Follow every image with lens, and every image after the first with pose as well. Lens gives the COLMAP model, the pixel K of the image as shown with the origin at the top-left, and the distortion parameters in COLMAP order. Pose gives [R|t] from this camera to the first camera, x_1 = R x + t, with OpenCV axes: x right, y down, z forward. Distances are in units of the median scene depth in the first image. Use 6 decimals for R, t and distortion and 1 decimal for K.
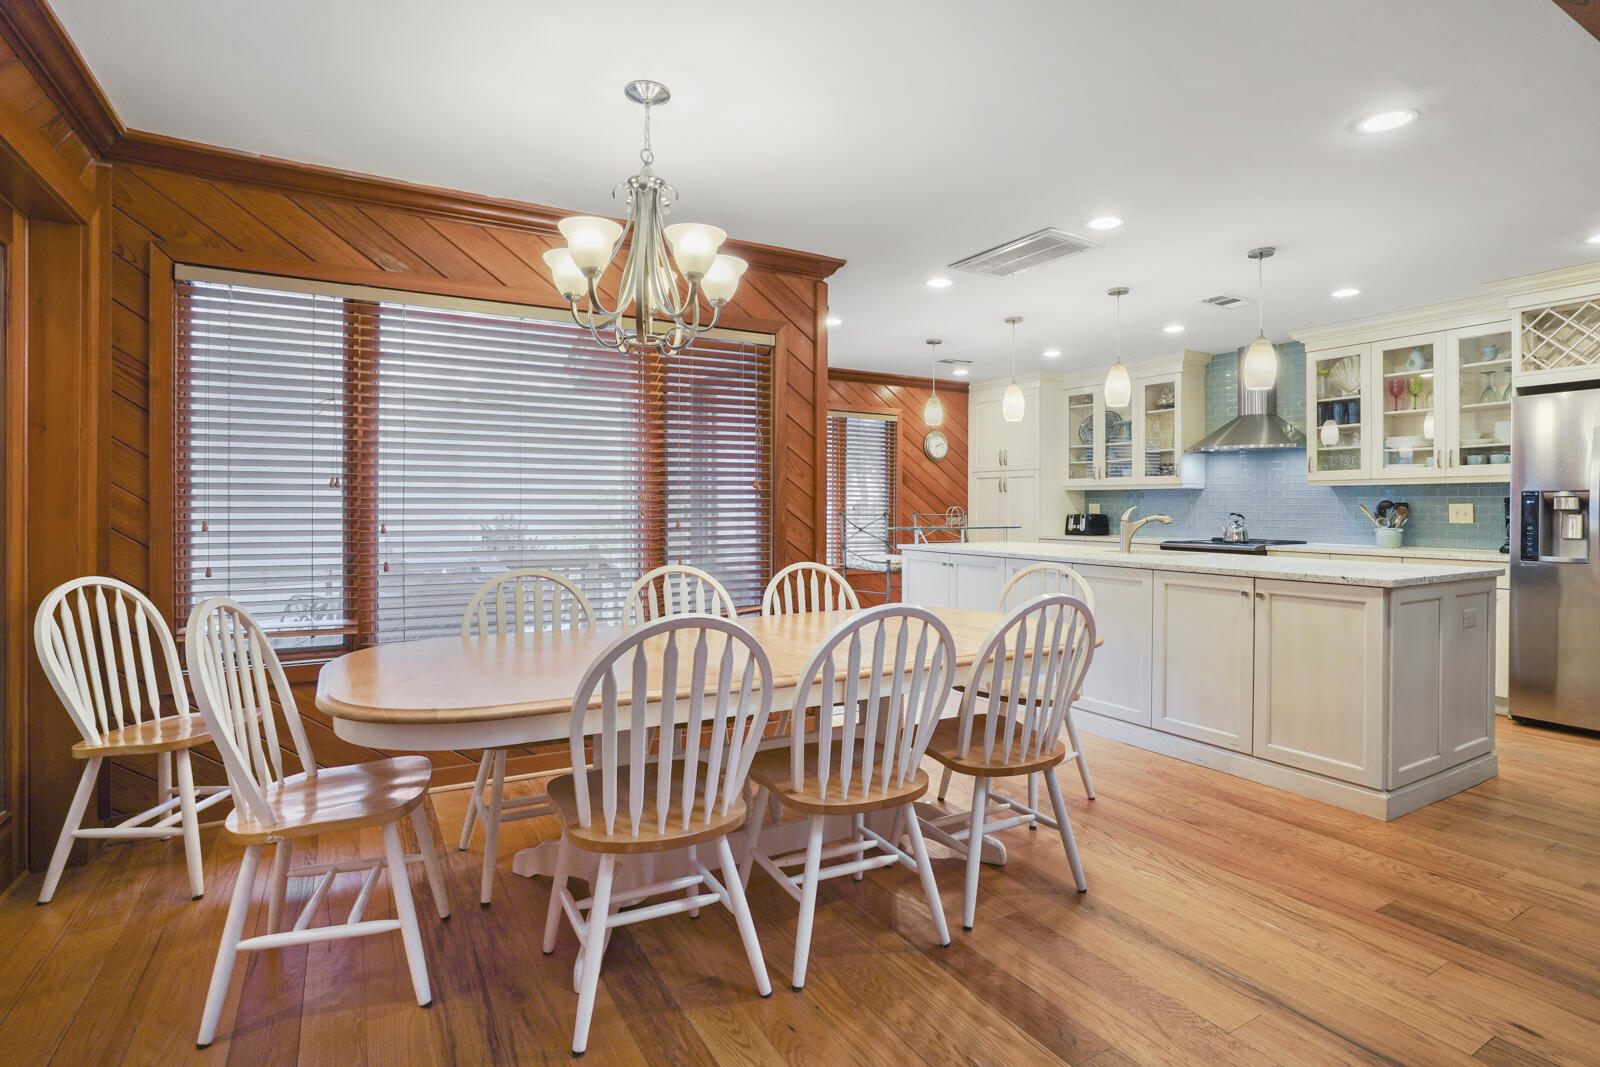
lens RADIAL K [[808.0, 0, 814.7], [0, 808.0, 508.5], [0, 0, 1]] dist [-0.024559, 0.017559]
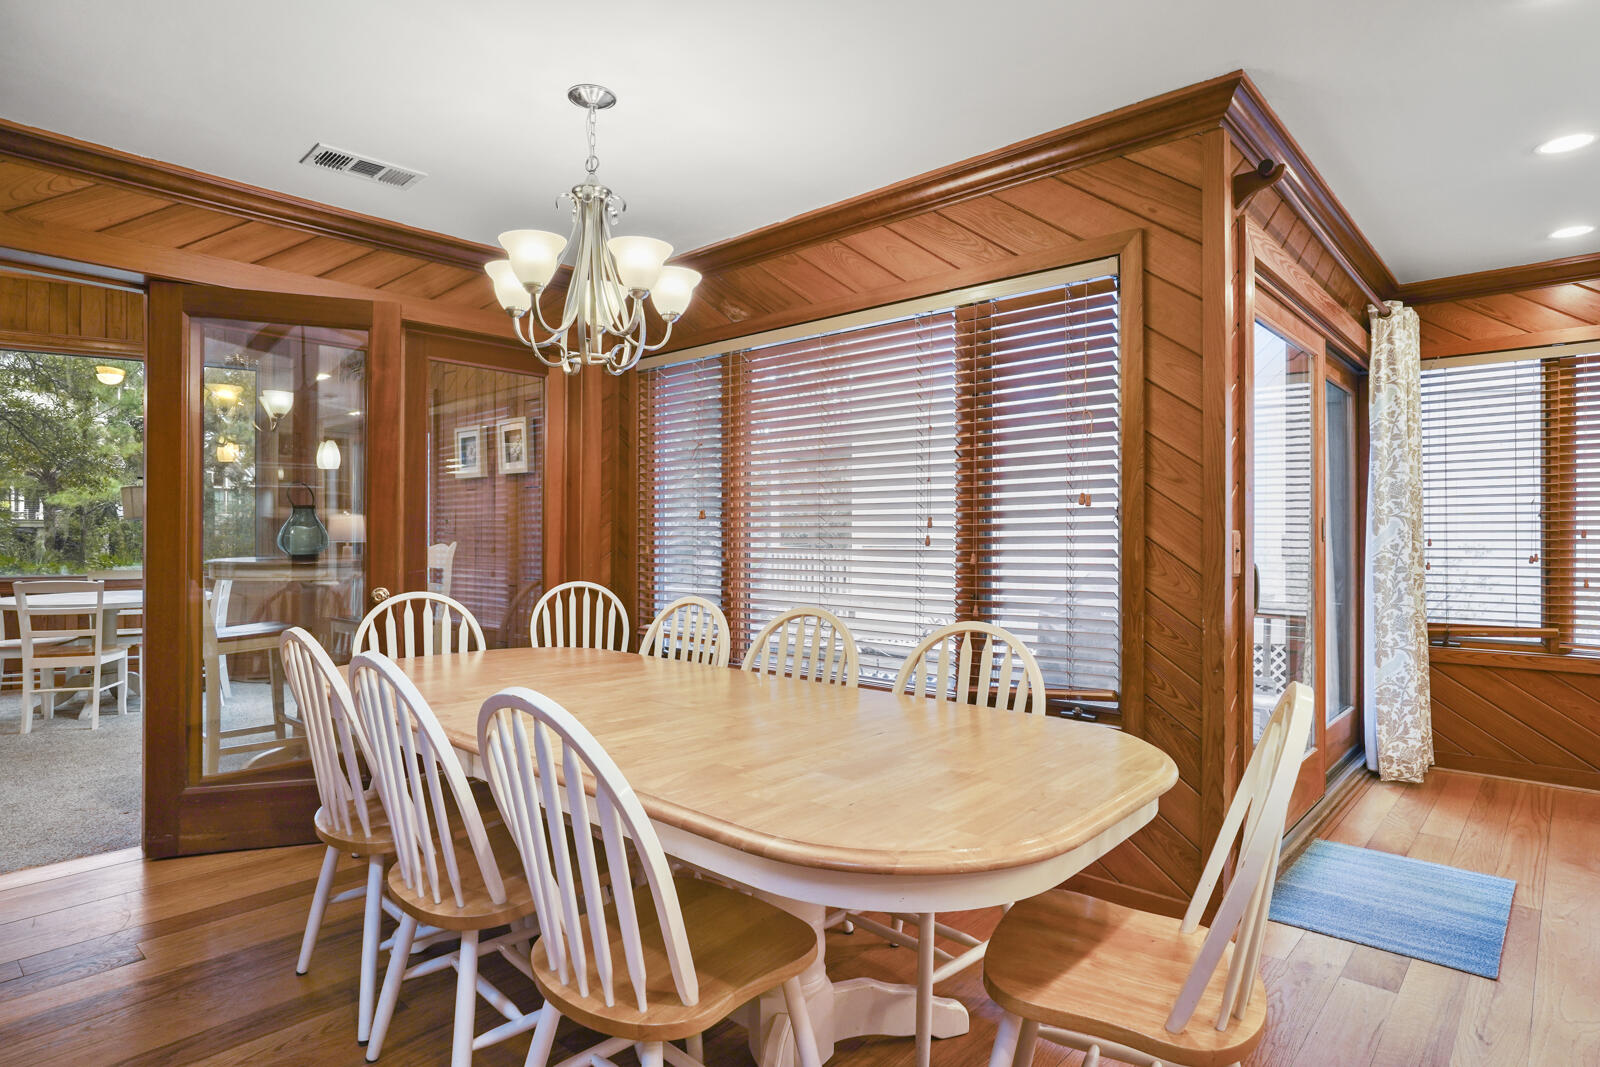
lens RADIAL K [[882.6, 0, 808.7], [0, 882.6, 529.5], [0, 0, 1]] dist [-0.031702, 0.000147]
pose [[0.298902, -0.011954, -0.954209, 0.440449], [-0.004803, 0.999890, -0.014031, 0.004262], [0.954272, 0.008777, 0.298811, 0.494424]]
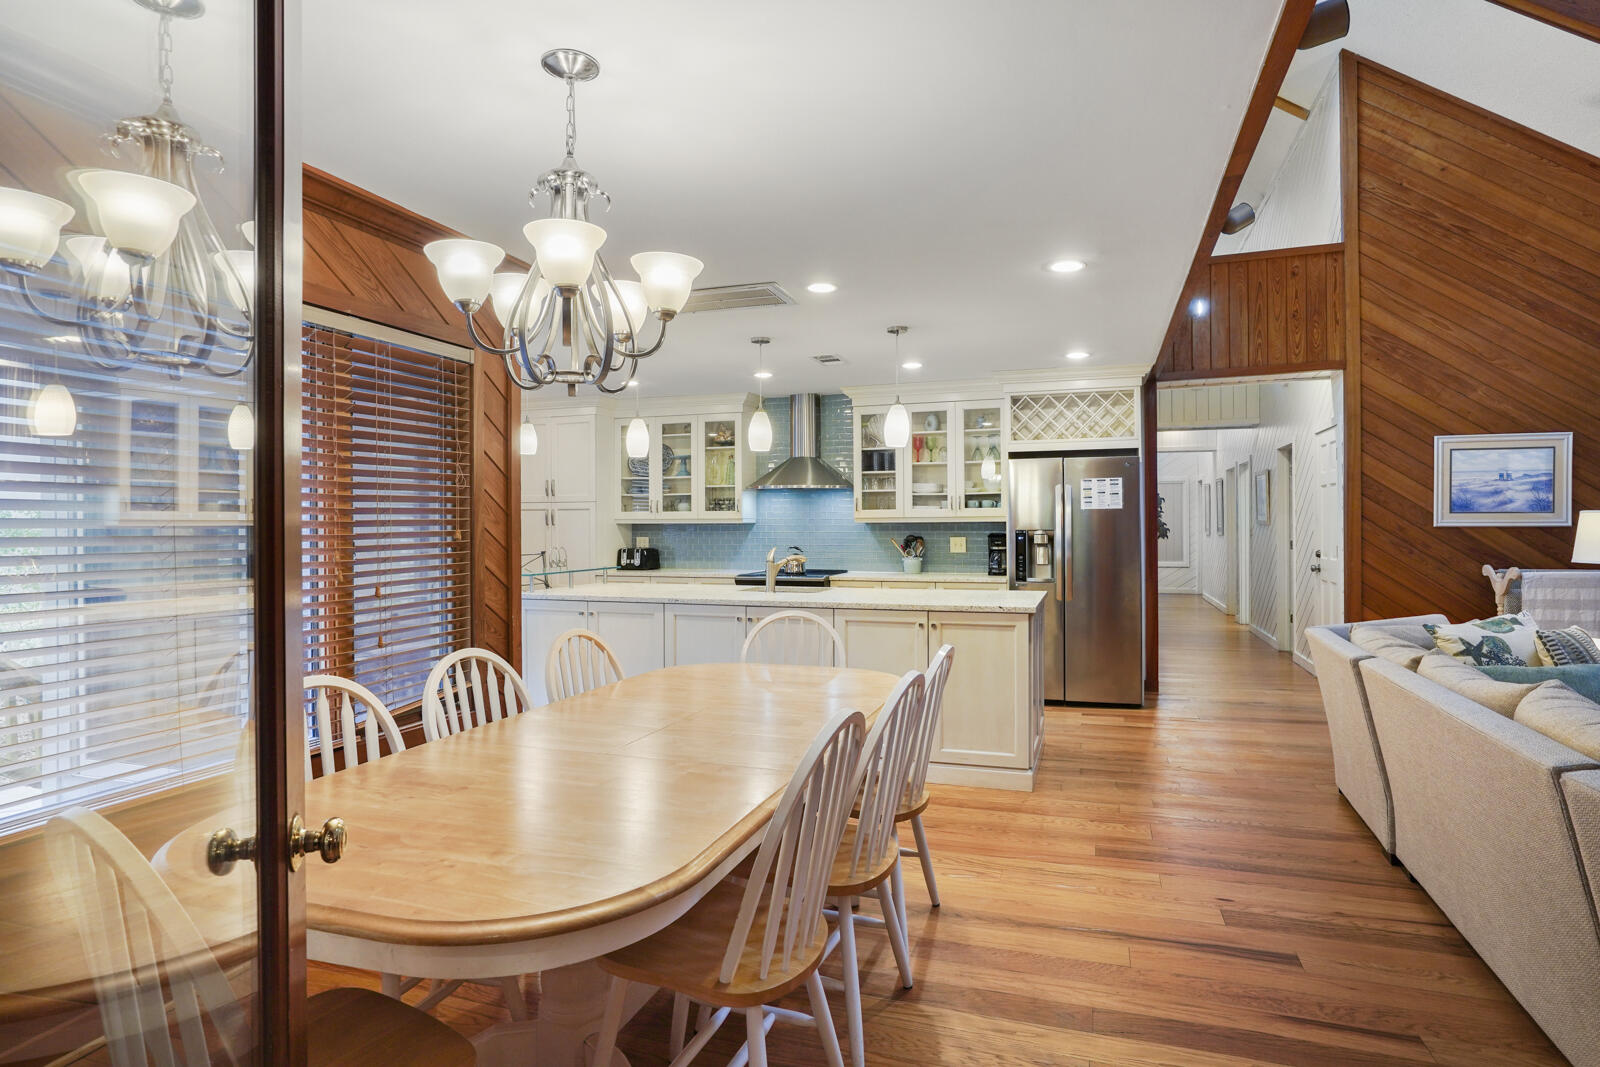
lens RADIAL K [[882.6, 0, 808.7], [0, 882.6, 529.5], [0, 0, 1]] dist [-0.031702, 0.000147]
pose [[0.760831, -0.011171, 0.648854, -0.316666], [0.009519, 0.999936, 0.006054, -0.032340], [-0.648881, 0.001571, 0.760889, 0.094015]]
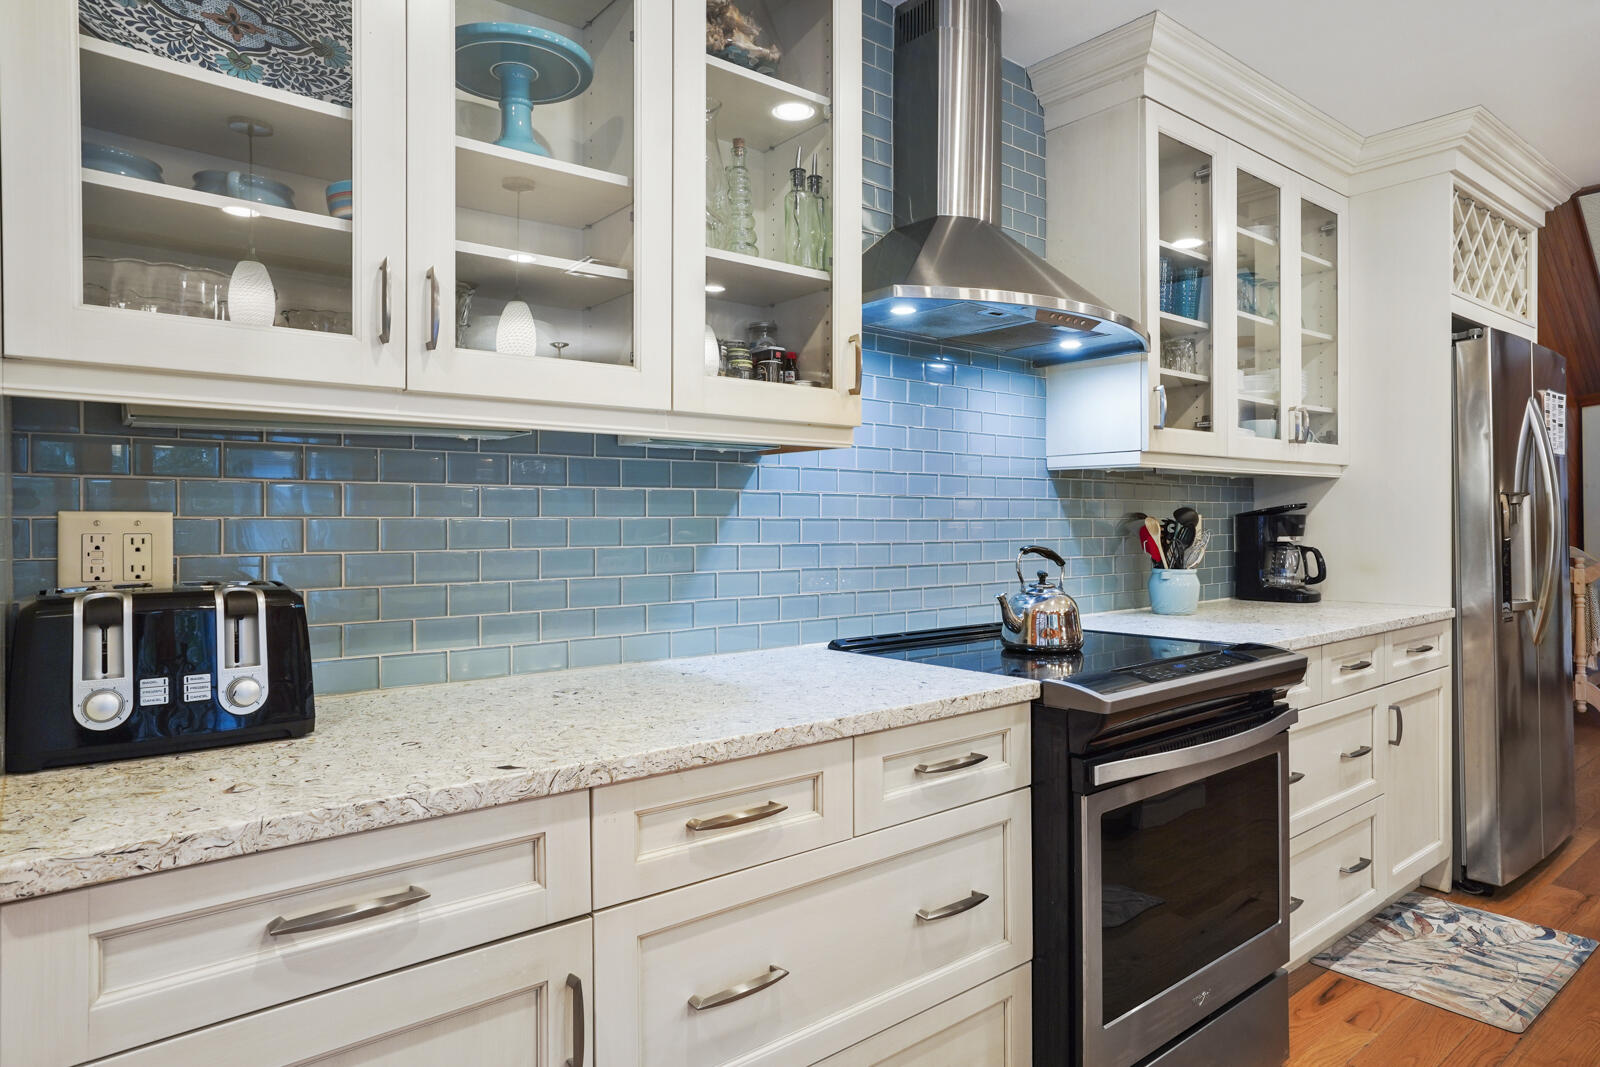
lens RADIAL K [[931.0, 0, 800.0], [0, 931.0, 533.5], [0, 0, 1]] dist [-0.008974, -0.000281]
pose [[-0.139138, -0.014986, 0.990160, 0.268532], [0.006286, 0.999852, 0.016016, -0.006335], [-0.990253, 0.008452, -0.139024, 1.482348]]
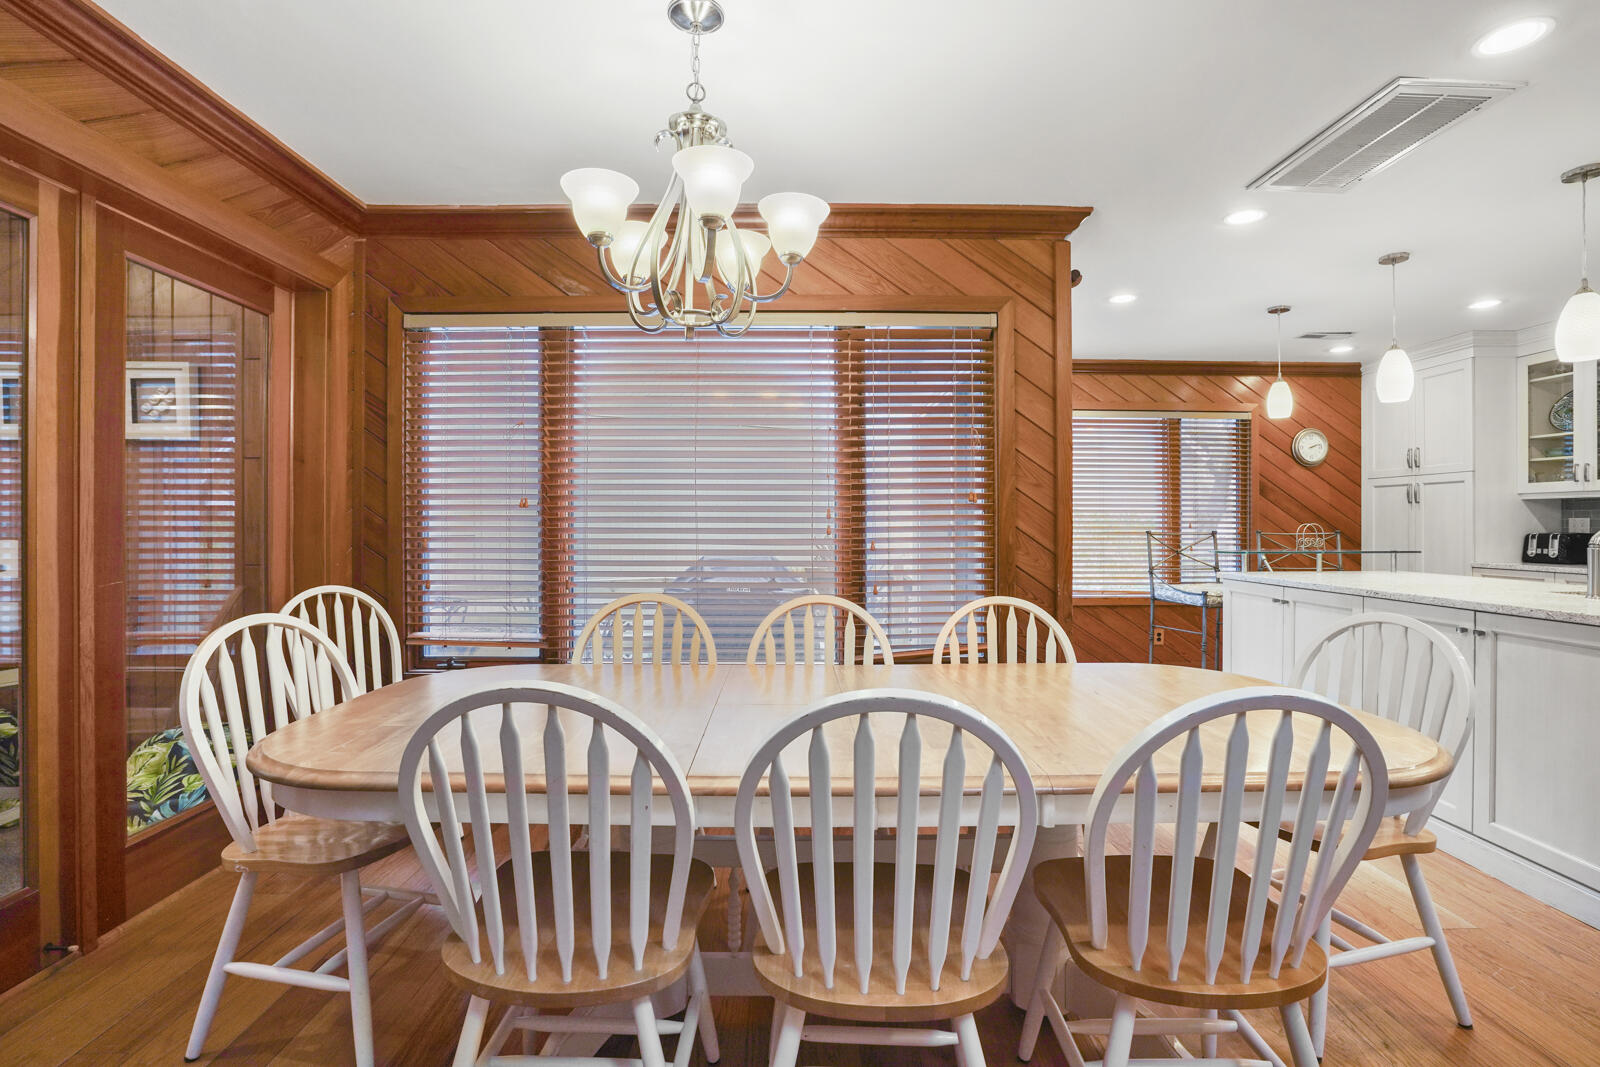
lens RADIAL K [[760.8, 0, 802.2], [0, 760.8, 523.5], [0, 0, 1]] dist [-0.048610, 0.022023]
pose [[0.870960, -0.004857, -0.491330, 0.132193], [0.002474, 0.999982, -0.005499, 0.000527], [0.491347, 0.003574, 0.870956, 0.206392]]
